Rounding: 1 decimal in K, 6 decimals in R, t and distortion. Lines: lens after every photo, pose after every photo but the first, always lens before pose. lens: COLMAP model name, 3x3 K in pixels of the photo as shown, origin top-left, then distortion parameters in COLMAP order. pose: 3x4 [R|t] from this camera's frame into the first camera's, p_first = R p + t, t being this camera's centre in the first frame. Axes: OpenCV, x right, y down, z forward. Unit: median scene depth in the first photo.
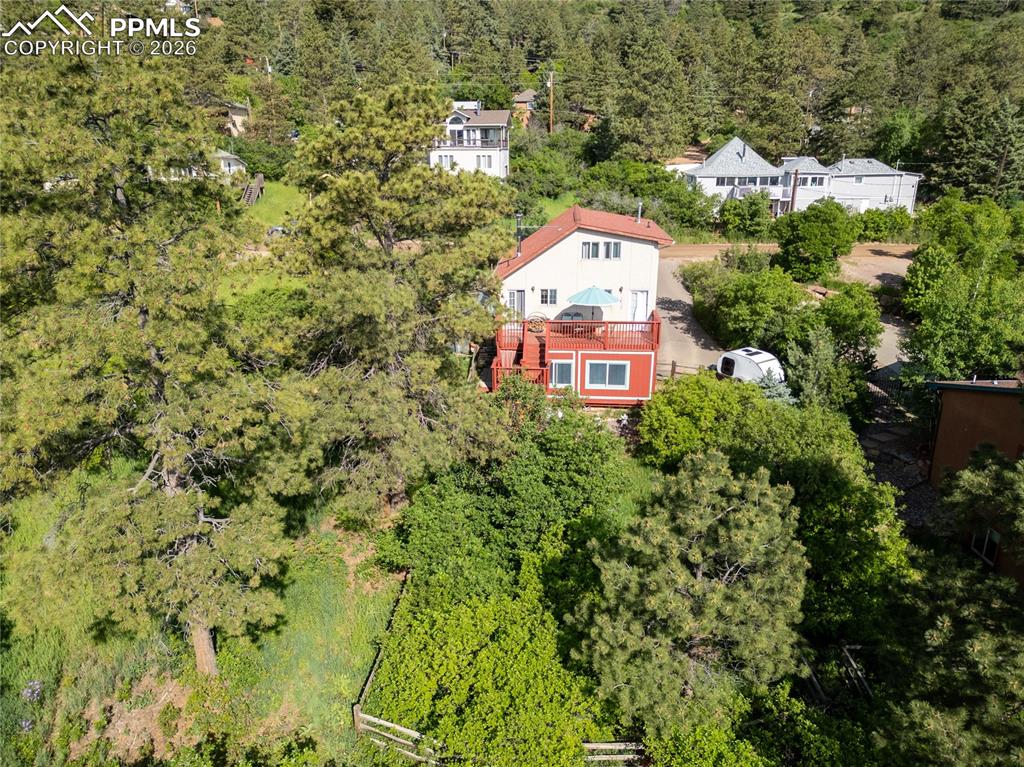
lens RADIAL K [[720.2, 0, 513.0], [0, 720.2, 383.7], [0, 0, 1]] dist [0.060239, -0.049405]
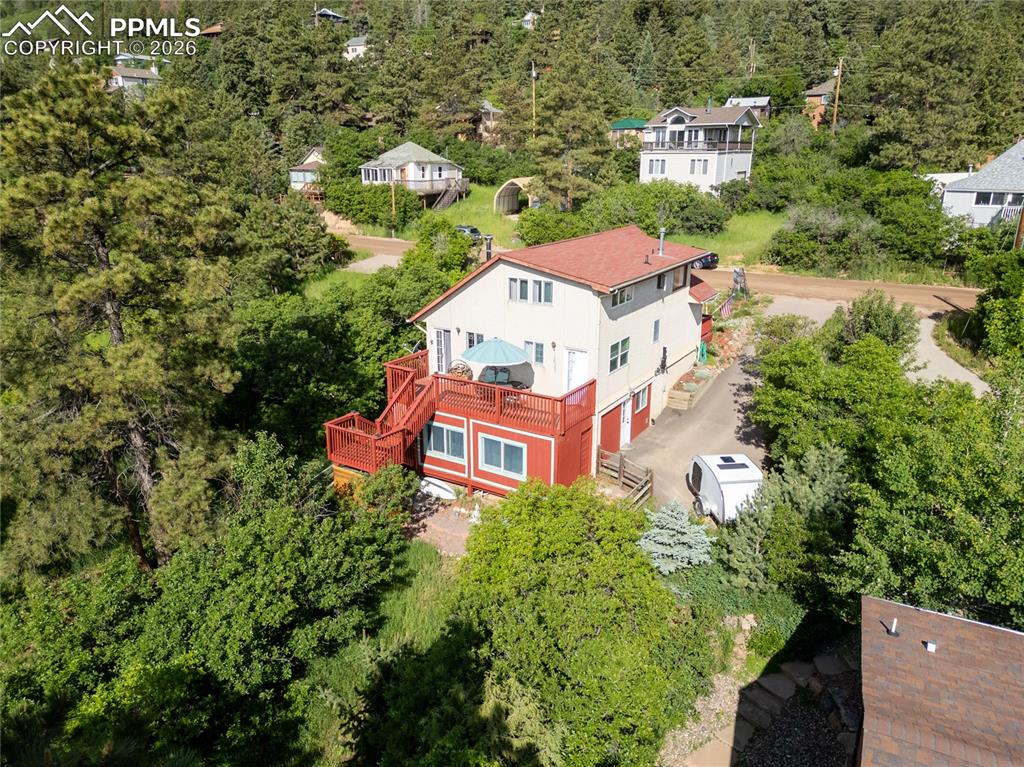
lens RADIAL K [[720.2, 0, 513.0], [0, 720.2, 383.7], [0, 0, 1]] dist [0.060239, -0.049405]
pose [[0.879399, 0.146522, -0.452978, 0.253091], [-0.147872, 0.988467, 0.032659, -0.061150], [0.452539, 0.038262, 0.890923, 0.181608]]
